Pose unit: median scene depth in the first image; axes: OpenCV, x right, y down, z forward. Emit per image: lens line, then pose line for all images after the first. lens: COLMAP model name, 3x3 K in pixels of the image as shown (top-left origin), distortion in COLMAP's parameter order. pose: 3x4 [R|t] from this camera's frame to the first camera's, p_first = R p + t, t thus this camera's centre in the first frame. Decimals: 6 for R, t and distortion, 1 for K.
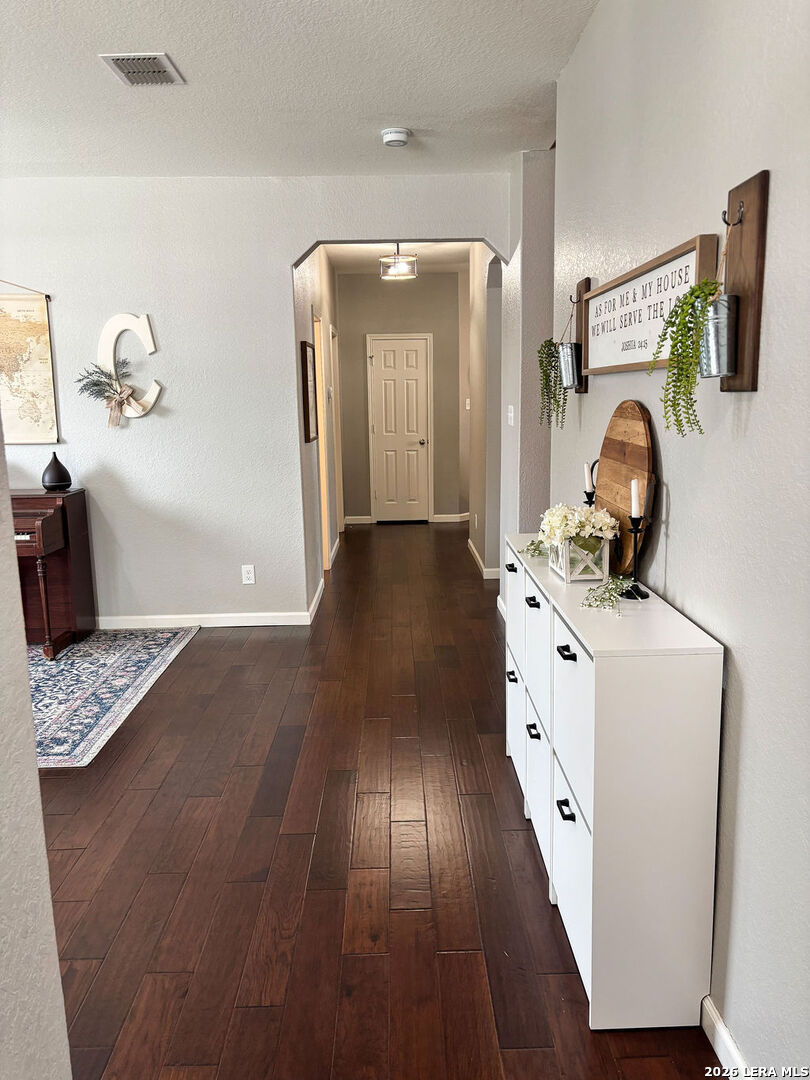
lens RADIAL K [[824.3, 0, 405.8], [0, 824.3, 546.1], [0, 0, 1]] dist [0.022708, -0.027727]
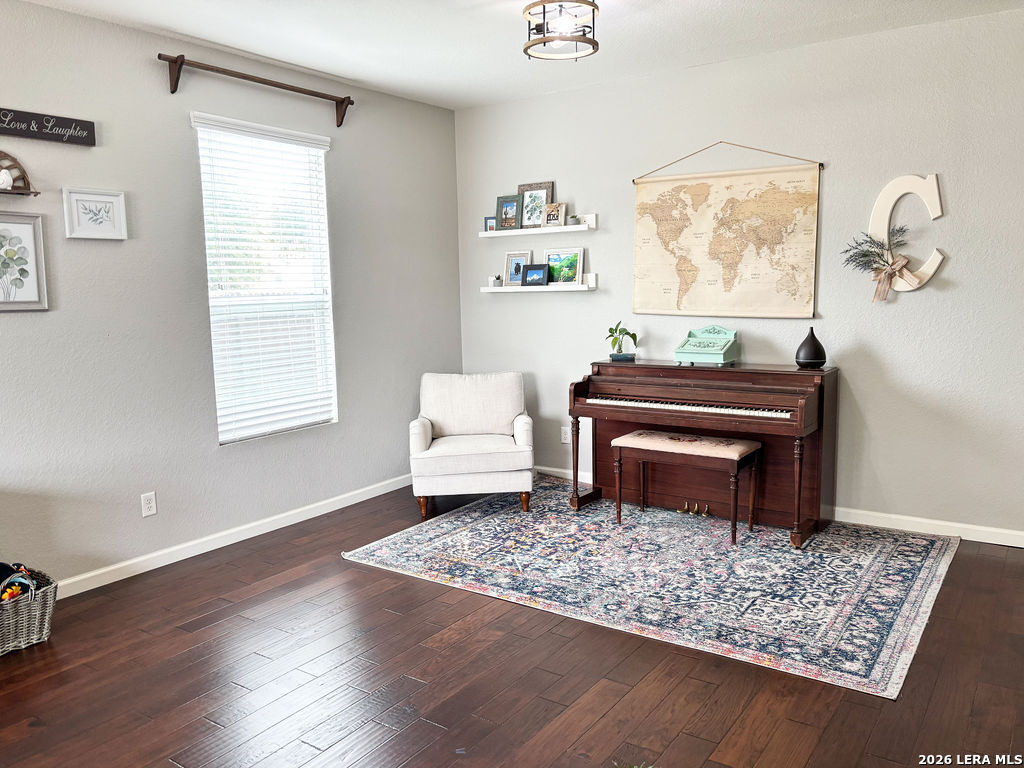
lens RADIAL K [[781.5, 0, 510.2], [0, 781.5, 389.0], [0, 0, 1]] dist [0.022708, -0.027727]
pose [[0.813951, 0.075191, -0.576046, -0.184694], [-0.100239, 0.994894, -0.011774, 0.001615], [0.572220, 0.067326, 0.817332, 0.075401]]
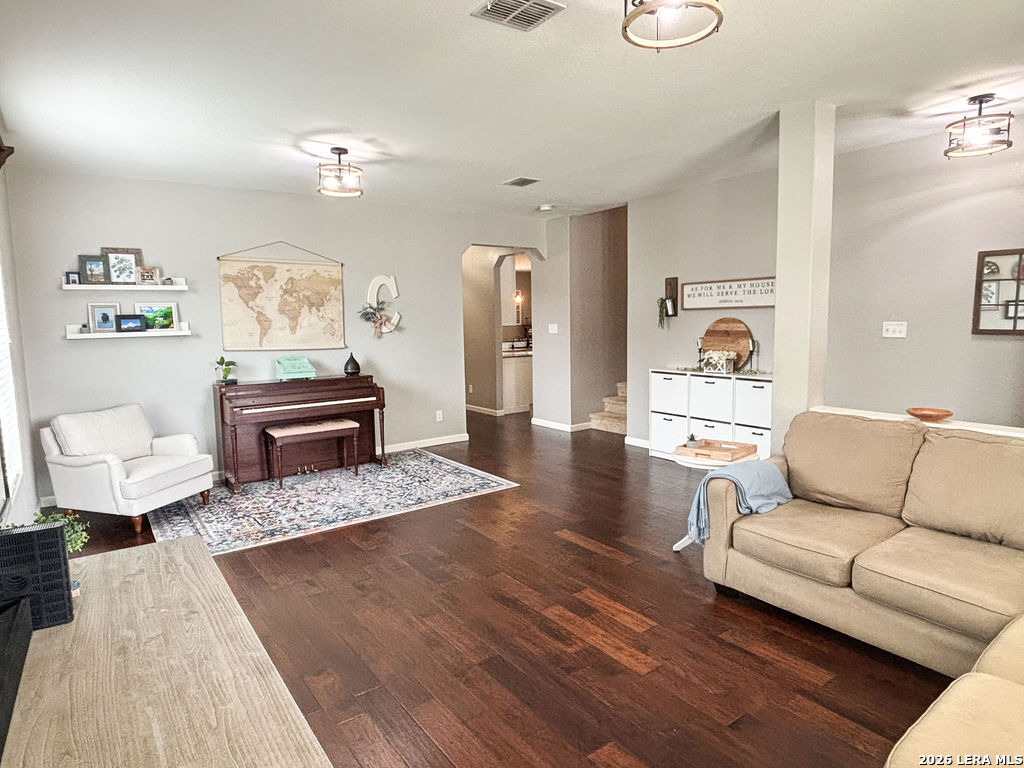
lens RADIAL K [[597.3, 0, 517.7], [0, 597.3, 380.2], [0, 0, 1]] dist [-0.024823, -0.003208]
pose [[0.805346, -0.059663, 0.589795, -0.888997], [0.114732, 0.991798, -0.056333, 0.053902], [-0.581597, 0.113036, 0.805586, -0.200155]]
